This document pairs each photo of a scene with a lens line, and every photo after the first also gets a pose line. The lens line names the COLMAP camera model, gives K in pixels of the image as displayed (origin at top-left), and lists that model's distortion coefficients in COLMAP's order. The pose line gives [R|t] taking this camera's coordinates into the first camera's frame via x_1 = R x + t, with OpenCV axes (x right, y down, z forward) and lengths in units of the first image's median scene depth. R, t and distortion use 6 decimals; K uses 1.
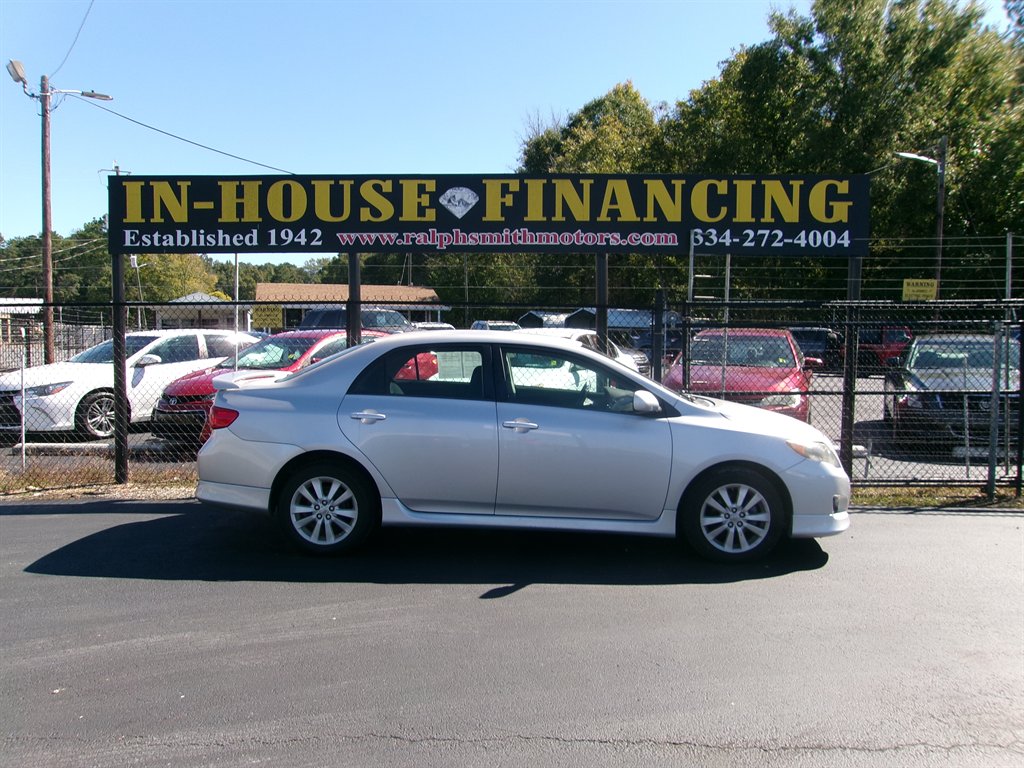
lens RADIAL K [[804.4, 0, 500.4], [0, 804.4, 380.5], [0, 0, 1]] dist [-0.039310, 0.074711]
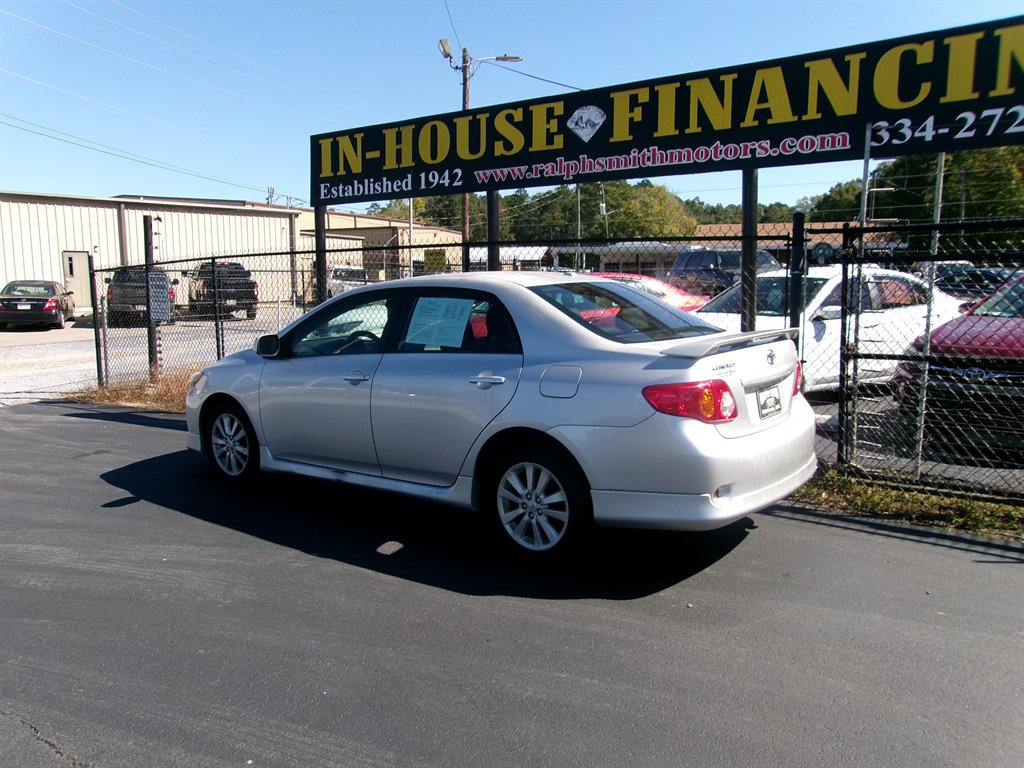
lens RADIAL K [[804.4, 0, 499.4], [0, 804.4, 380.4], [0, 0, 1]] dist [-0.039310, 0.074711]
pose [[0.825711, 0.060326, -0.560858, 0.374208], [-0.019894, 0.996761, 0.077923, -0.010392], [0.563742, -0.053184, 0.824237, 0.216859]]
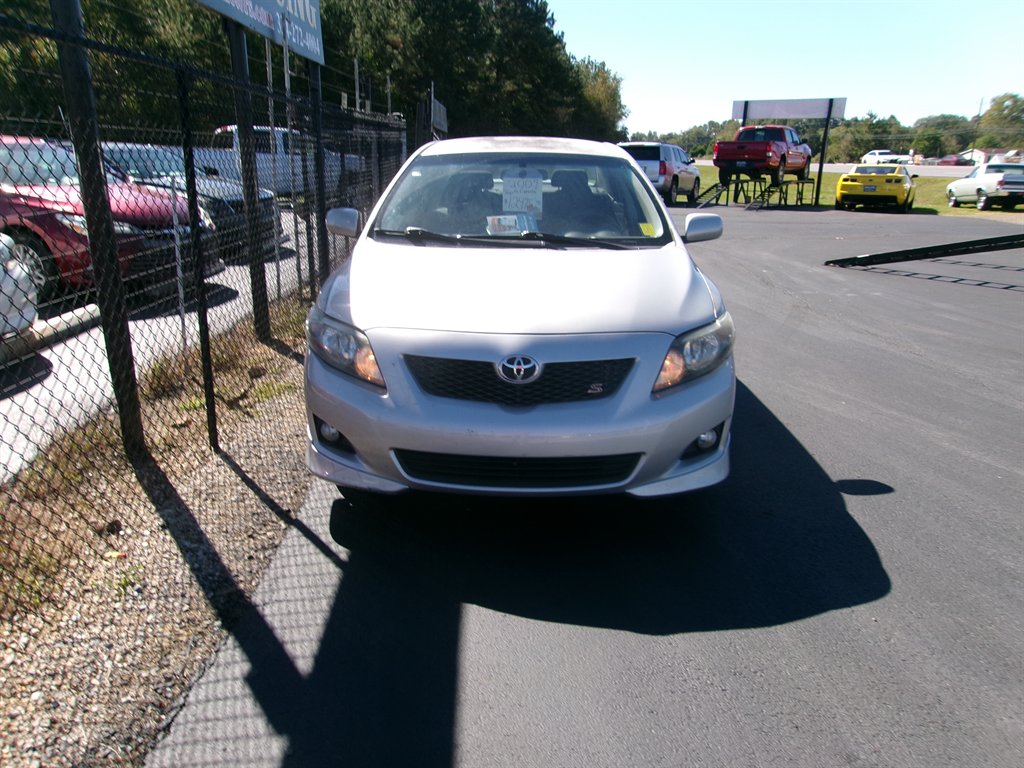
lens RADIAL K [[804.4, 0, 500.0], [0, 804.4, 385.5], [0, 0, 1]] dist [-0.039310, 0.074711]
pose [[-0.038736, -0.283904, 0.958070, -0.674746], [0.052469, 0.956889, 0.285676, -0.041238], [-0.997871, 0.061335, -0.022170, 0.802625]]
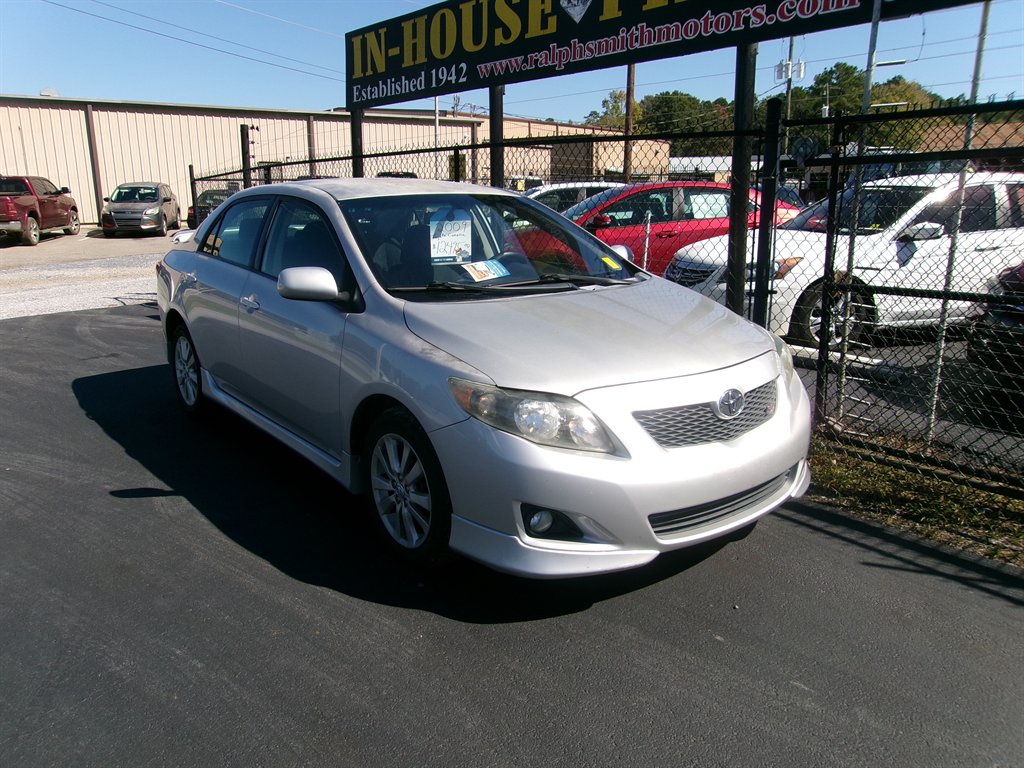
lens RADIAL K [[804.4, 0, 498.8], [0, 804.4, 378.4], [0, 0, 1]] dist [-0.039310, 0.074711]
pose [[0.646238, 0.165465, -0.744981, 0.504872], [-0.033581, 0.981431, 0.188852, -0.017712], [0.762396, -0.097026, 0.639795, 0.441891]]
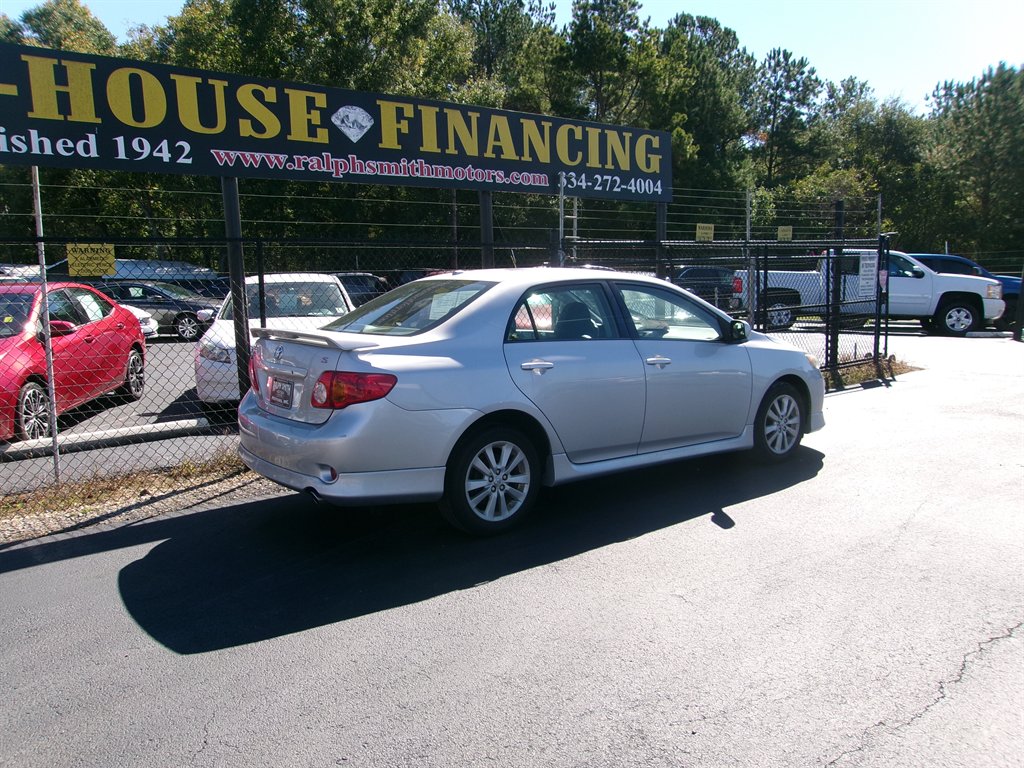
lens RADIAL K [[804.4, 0, 502.1], [0, 804.4, 382.2], [0, 0, 1]] dist [-0.039310, 0.074711]
pose [[0.777377, -0.102383, 0.620647, -0.488217], [0.062649, 0.994361, 0.085562, -0.009859], [-0.625908, -0.027631, 0.779407, 0.223881]]
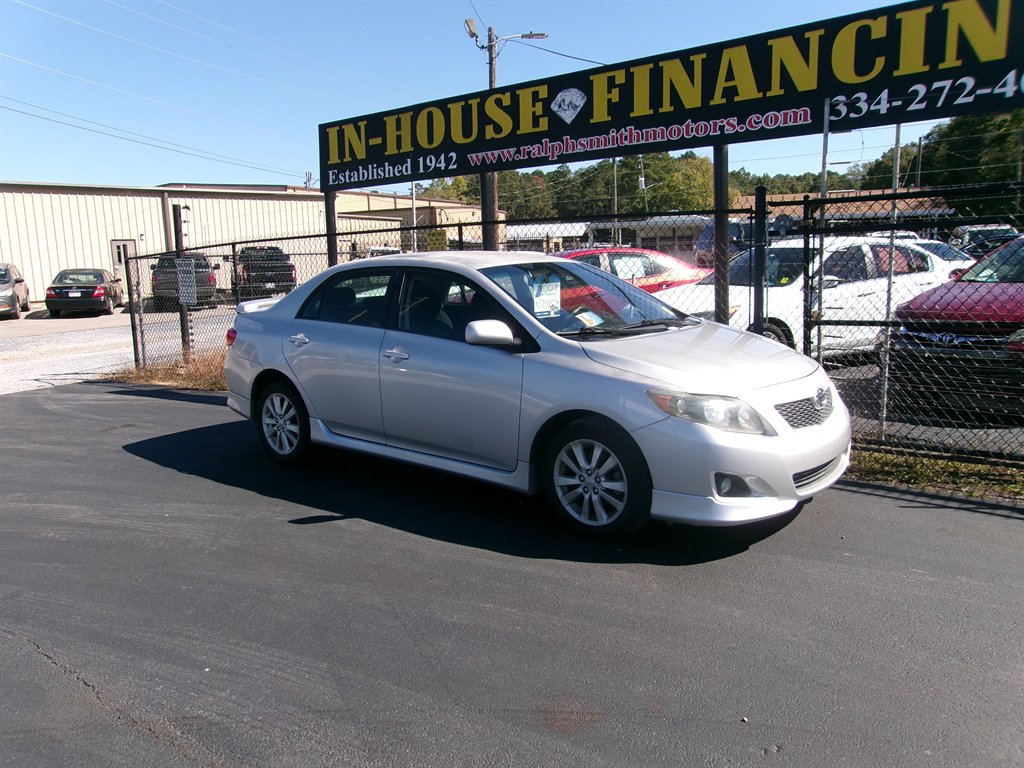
lens RADIAL K [[804.4, 0, 498.8], [0, 804.4, 378.6], [0, 0, 1]] dist [-0.039310, 0.074711]
pose [[0.792414, 0.061358, -0.606889, 0.454978], [0.002227, 0.994630, 0.103468, -0.008837], [0.609979, -0.083341, 0.788023, 0.211949]]
